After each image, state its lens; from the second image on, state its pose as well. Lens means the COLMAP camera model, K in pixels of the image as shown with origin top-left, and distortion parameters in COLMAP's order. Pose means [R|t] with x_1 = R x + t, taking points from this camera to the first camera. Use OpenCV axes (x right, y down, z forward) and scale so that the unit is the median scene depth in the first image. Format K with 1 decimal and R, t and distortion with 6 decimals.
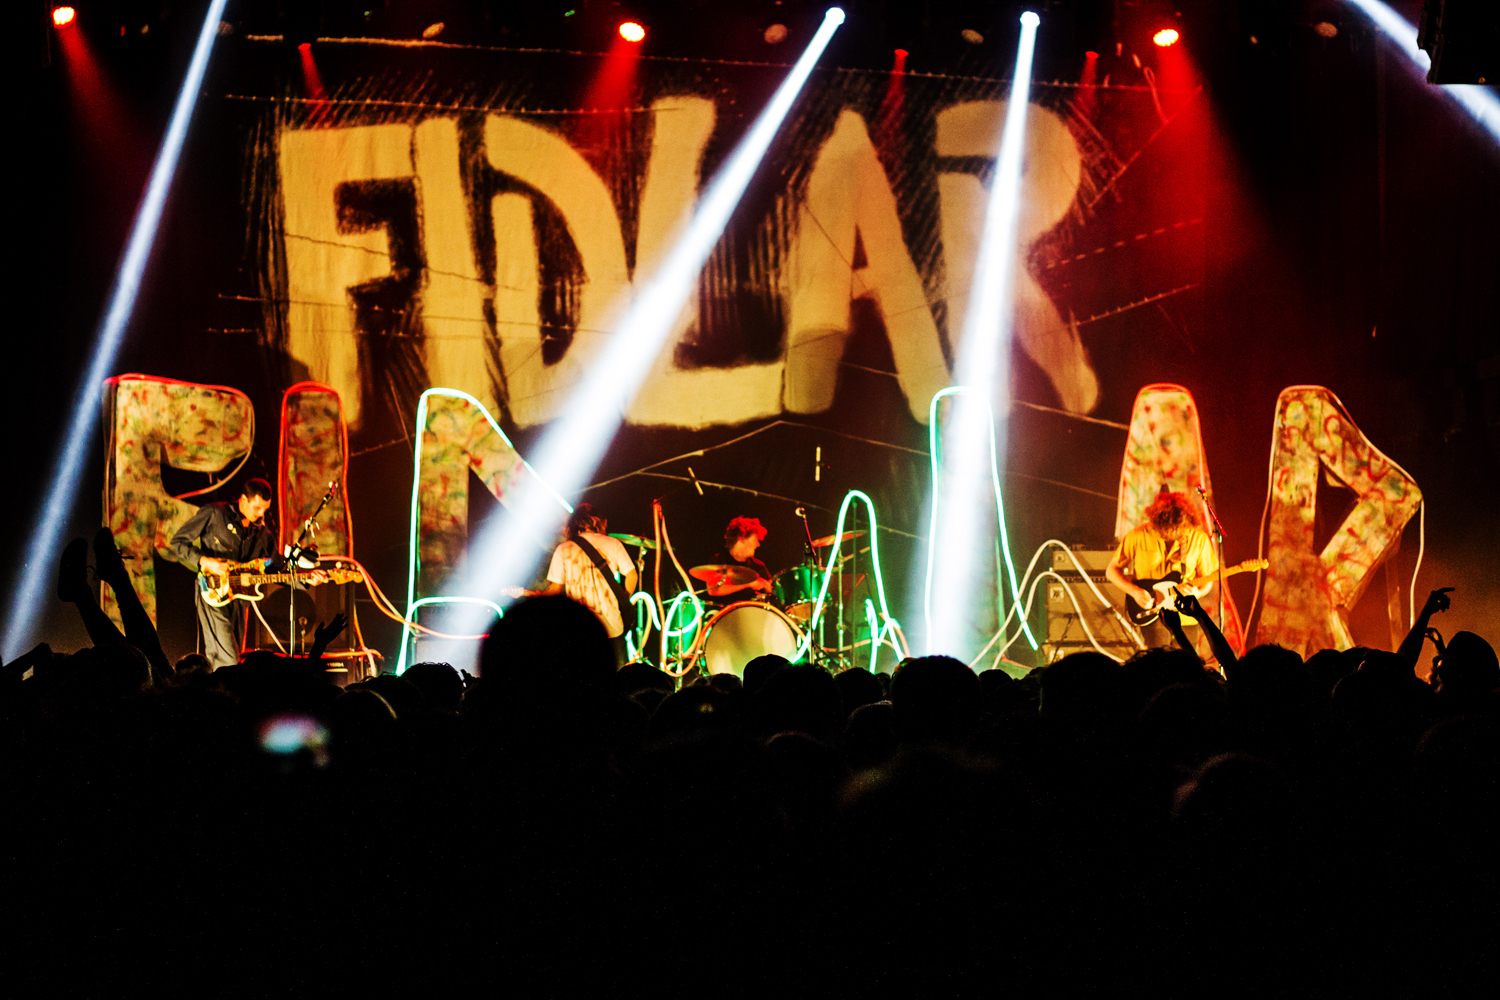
lens RADIAL K [[3355.8, 0, 749.7], [0, 3355.8, 499.7], [0, 0, 1]] dist [-0.138928, 0.000000]
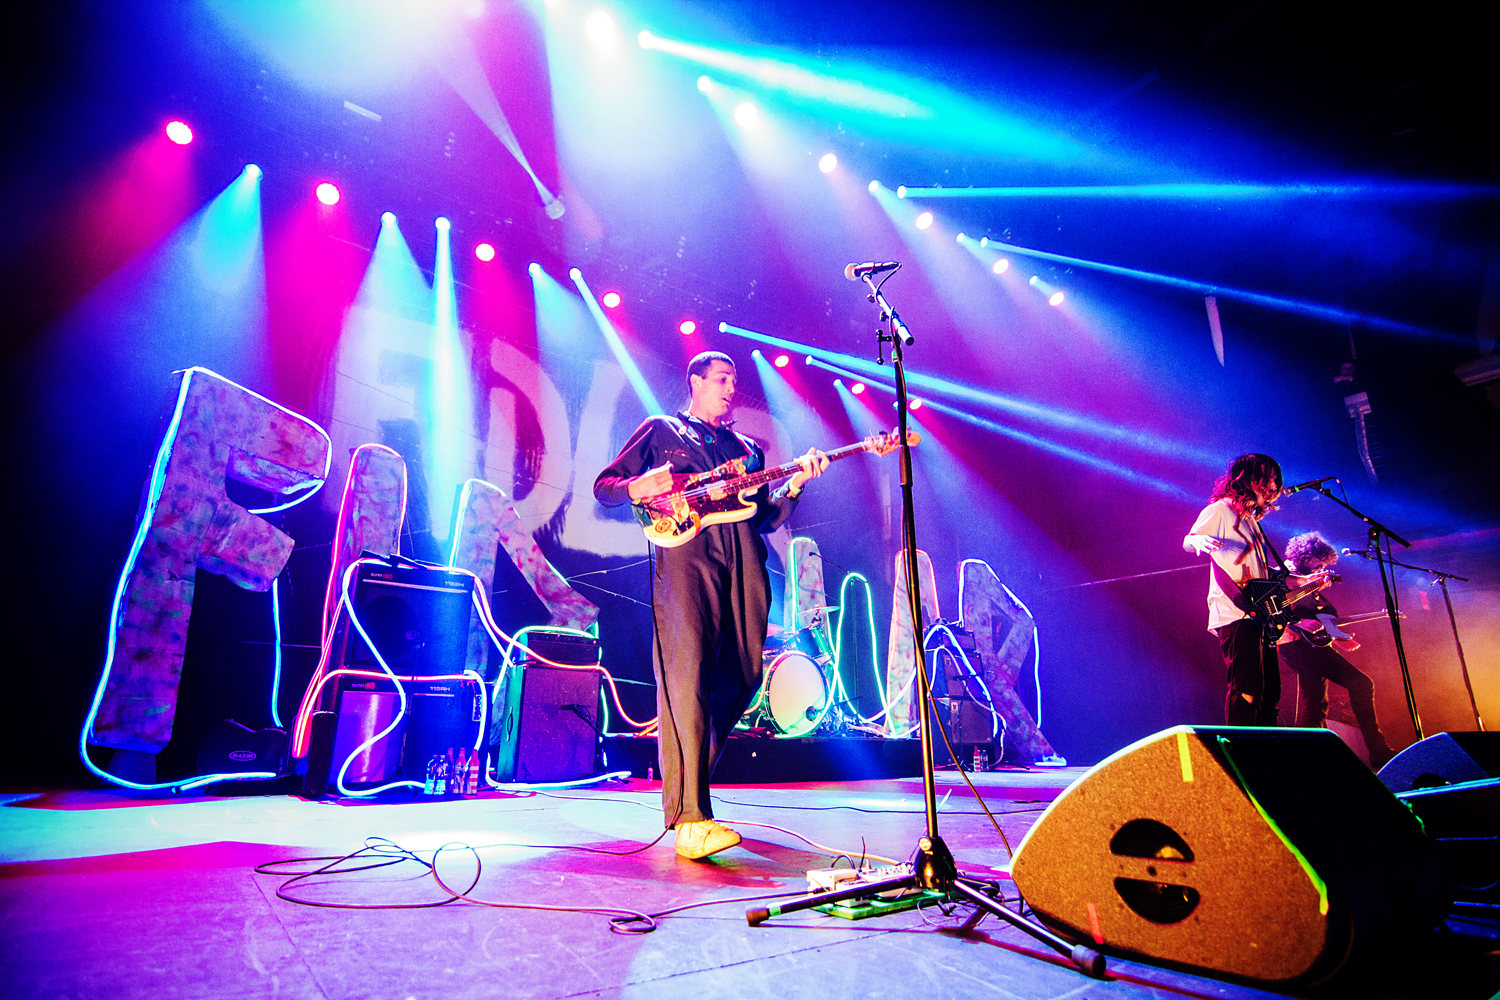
lens RADIAL K [[758.6, 0, 748.8], [0, 758.6, 504.9], [0, 0, 1]] dist [-0.015804, -0.000773]
pose [[0.857352, 0.159971, 0.489242, -0.144463], [-0.036599, 0.967020, -0.252056, 0.045147], [-0.513428, 0.198195, 0.834931, 0.710848]]
